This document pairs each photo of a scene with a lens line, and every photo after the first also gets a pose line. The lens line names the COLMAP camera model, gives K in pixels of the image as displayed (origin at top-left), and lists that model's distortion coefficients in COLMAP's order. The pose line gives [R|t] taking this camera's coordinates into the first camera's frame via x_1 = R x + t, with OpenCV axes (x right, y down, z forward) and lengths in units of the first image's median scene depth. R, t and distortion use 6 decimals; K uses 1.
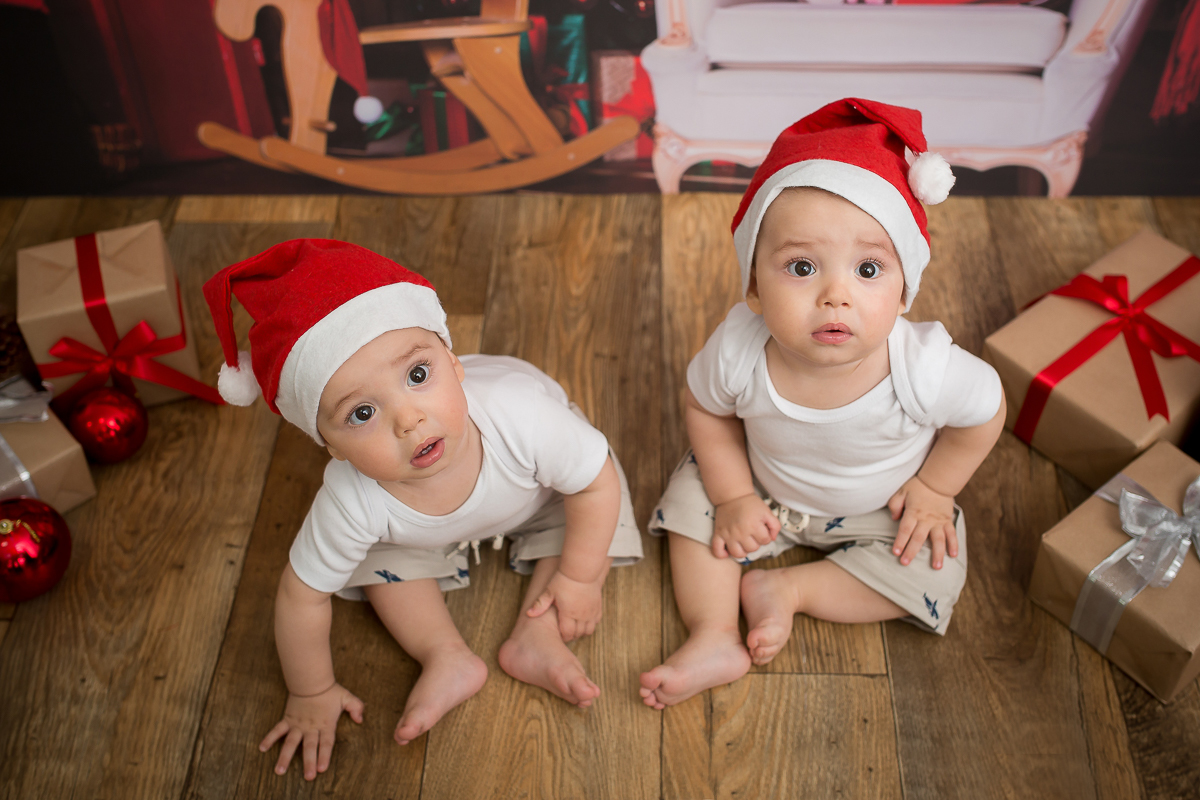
lens RADIAL K [[1272.5, 0, 605.1], [0, 1272.5, 222.2], [0, 0, 1]] dist [-0.057771, 0.054477]
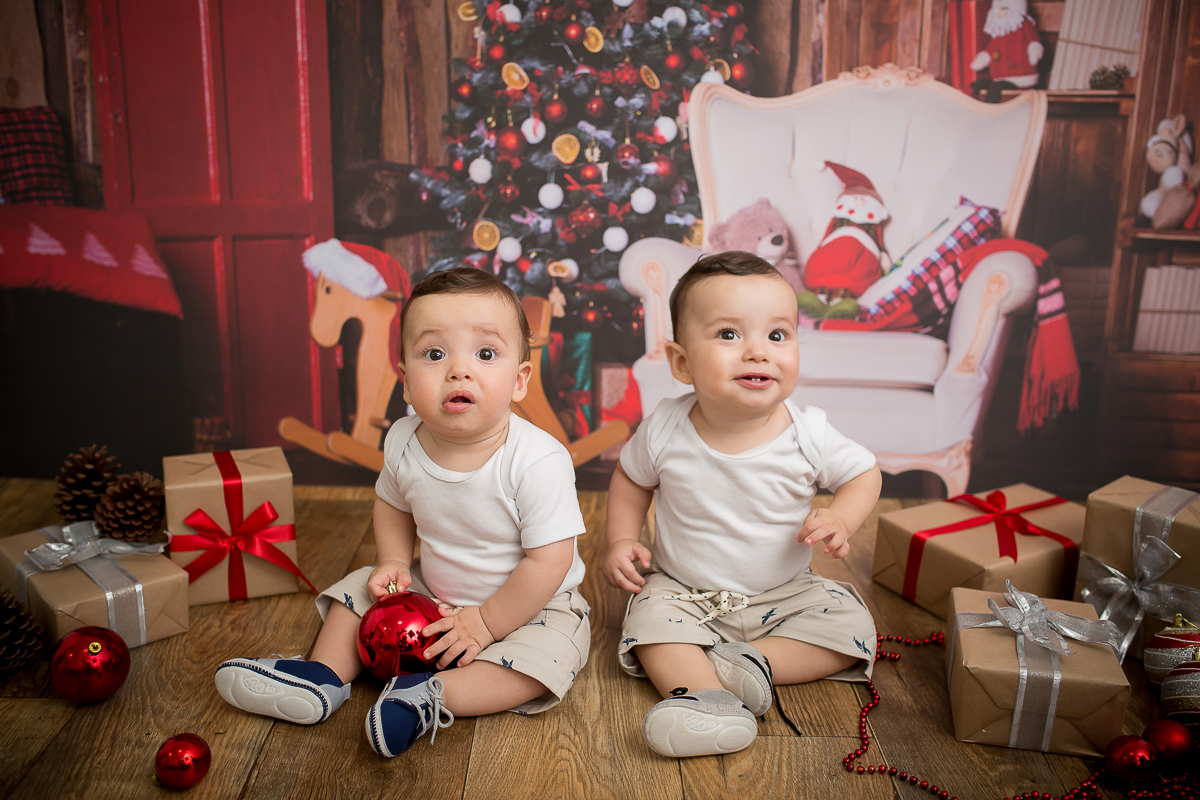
lens RADIAL K [[1063.4, 0, 597.3], [0, 1063.4, 383.4], [0, 0, 1]] dist [-0.068654, 0.082273]
pose [[0.998028, 0.037384, 0.050417, -0.074133], [-0.011508, 0.898645, -0.438525, 0.428807], [-0.061701, 0.437080, 0.897304, 0.022042]]
